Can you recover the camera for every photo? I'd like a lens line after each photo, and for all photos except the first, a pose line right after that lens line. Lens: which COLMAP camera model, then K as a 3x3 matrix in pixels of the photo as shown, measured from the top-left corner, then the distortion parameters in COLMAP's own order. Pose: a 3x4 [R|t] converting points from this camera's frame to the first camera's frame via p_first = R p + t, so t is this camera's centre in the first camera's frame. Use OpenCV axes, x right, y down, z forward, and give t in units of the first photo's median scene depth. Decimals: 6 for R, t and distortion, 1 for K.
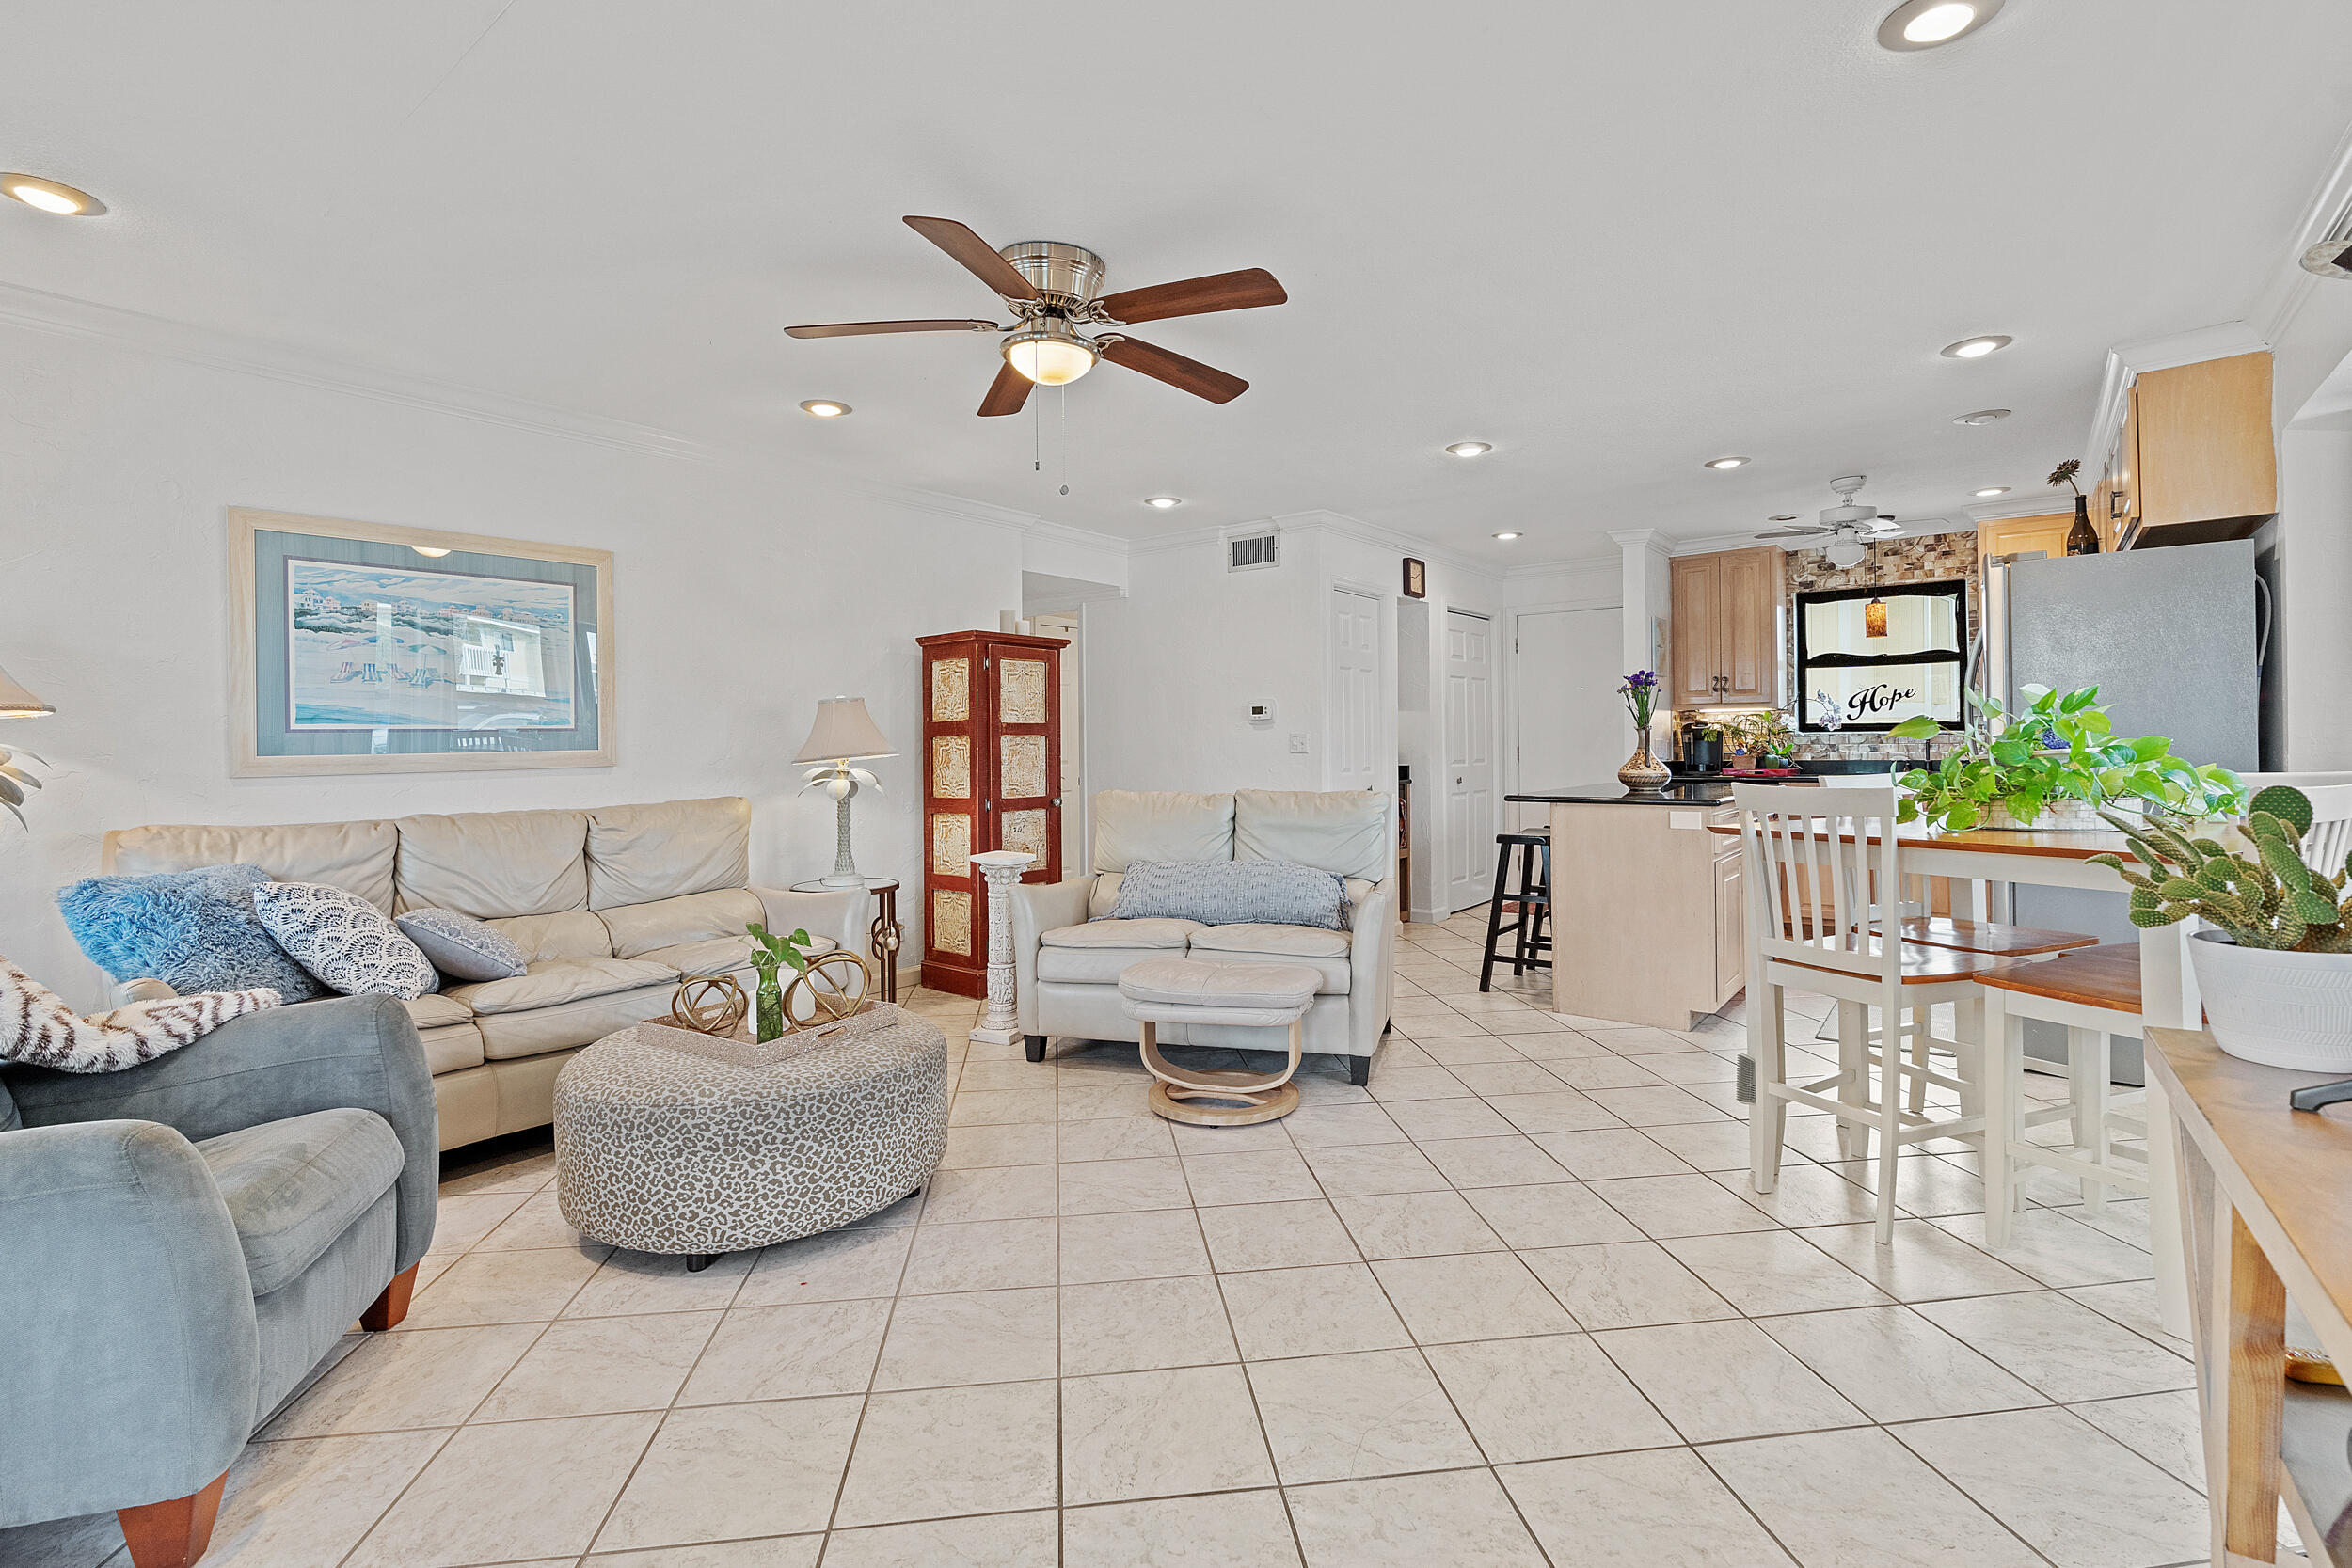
lens RADIAL K [[1069.3, 0, 1185.1], [0, 1069.3, 744.3], [0, 0, 1]] dist [-0.002756, 0.000054]
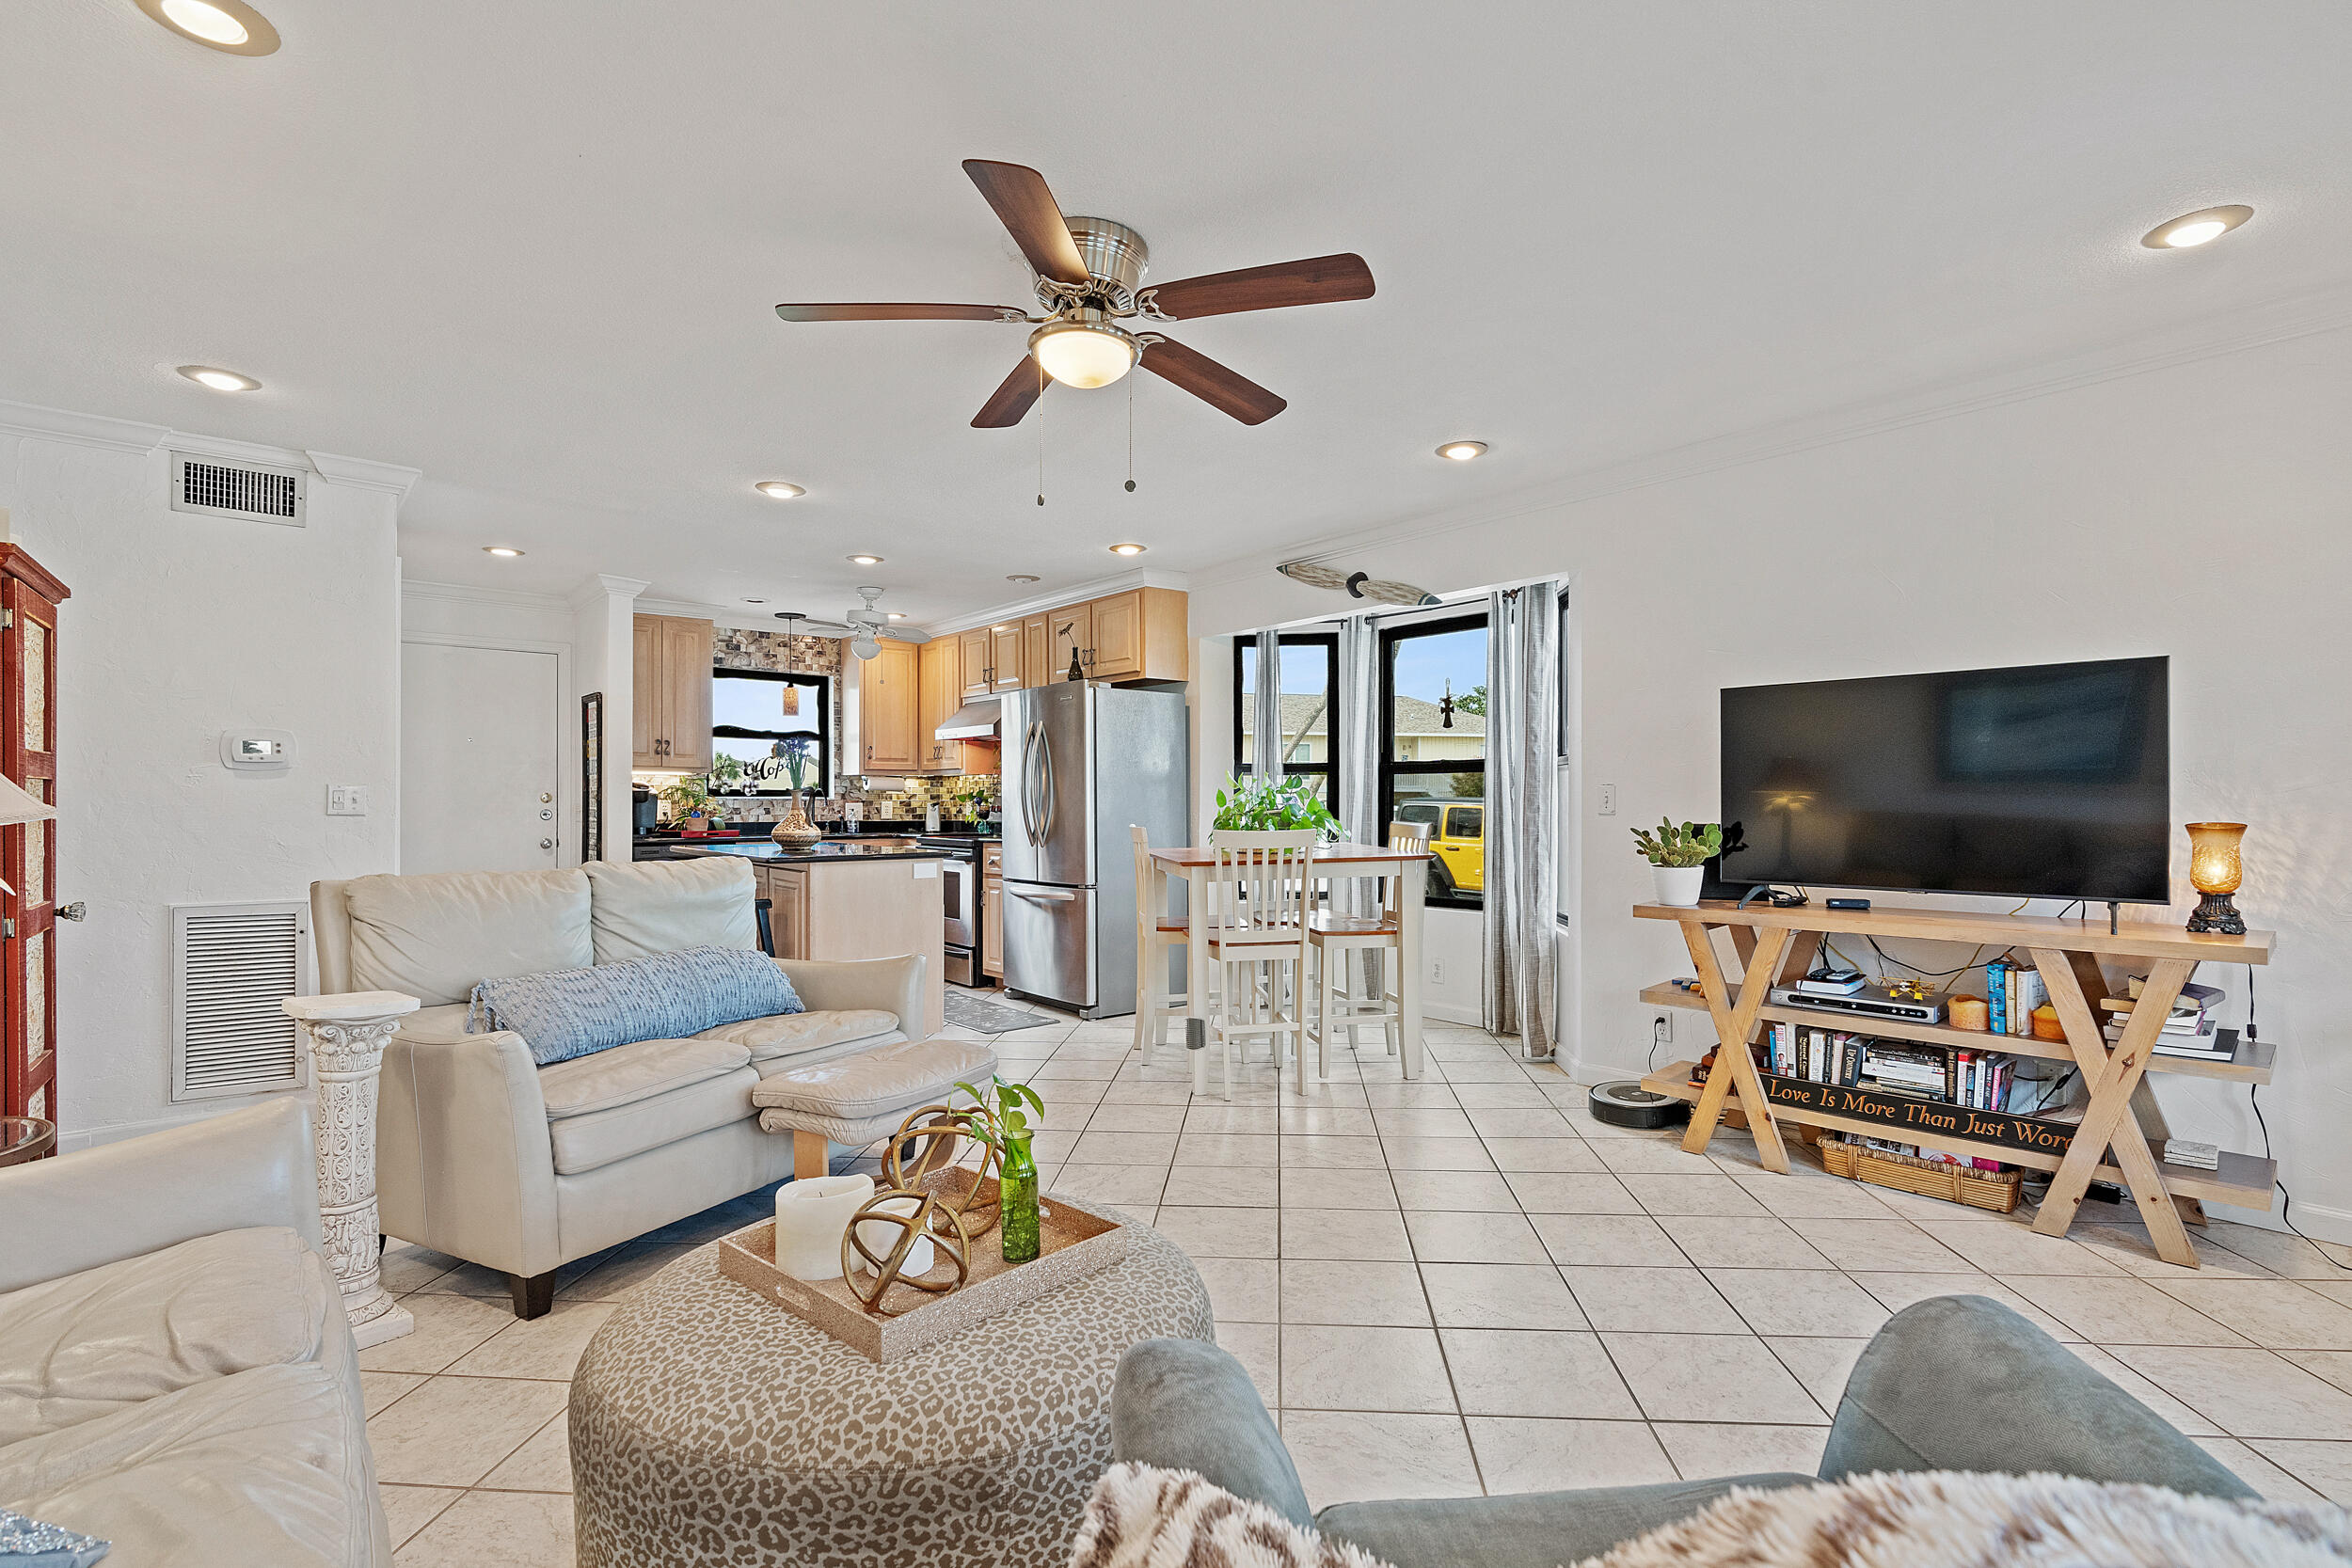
lens RADIAL K [[1103.5, 0, 1183.8], [0, 1103.5, 801.5], [0, 0, 1]] dist [-0.002395, 0.000206]
pose [[0.211524, 0.012371, 0.977294, -0.421504], [-0.003189, 0.999923, -0.011967, 0.005520], [-0.977368, -0.000585, 0.211548, 0.314551]]
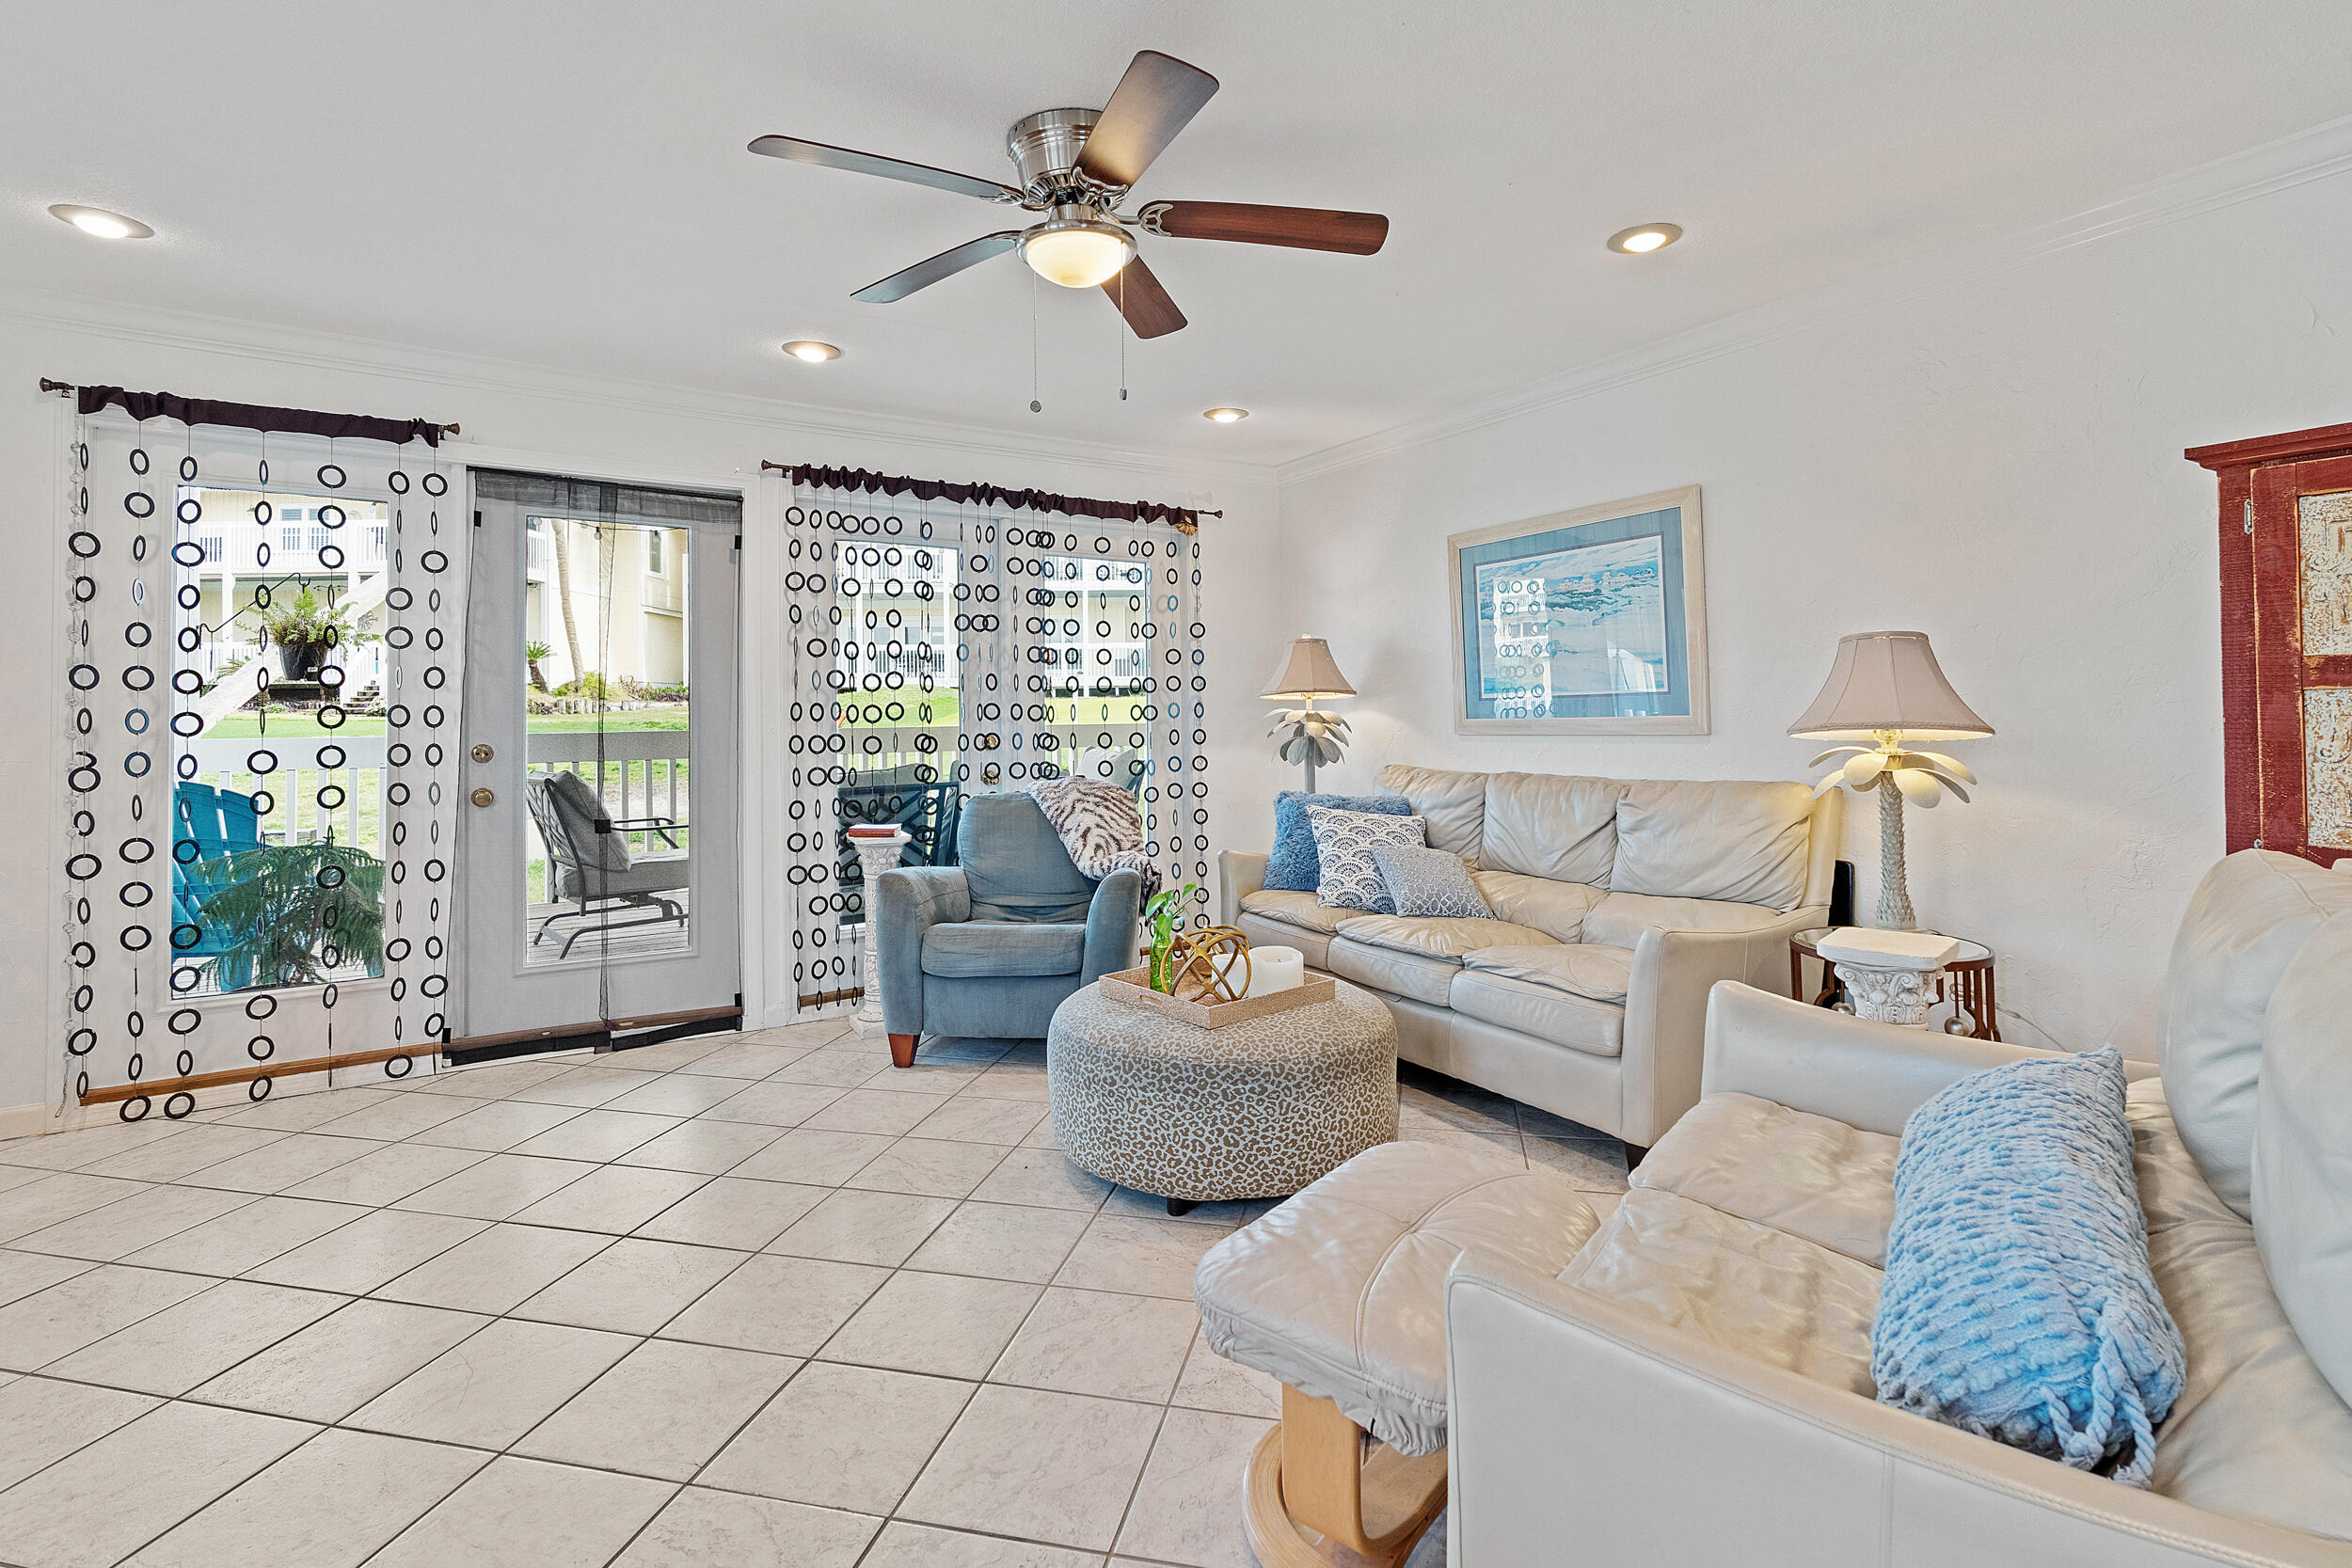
lens RADIAL K [[1075.4, 0, 1126.3], [0, 1075.4, 701.8], [0, 0, 1]] dist [-0.008102, 0.005845]
pose [[-0.339973, 0.002312, -0.940432, 0.277604], [0.015238, 0.999879, -0.003050, -0.007387], [0.940312, -0.015367, -0.339967, 0.566298]]
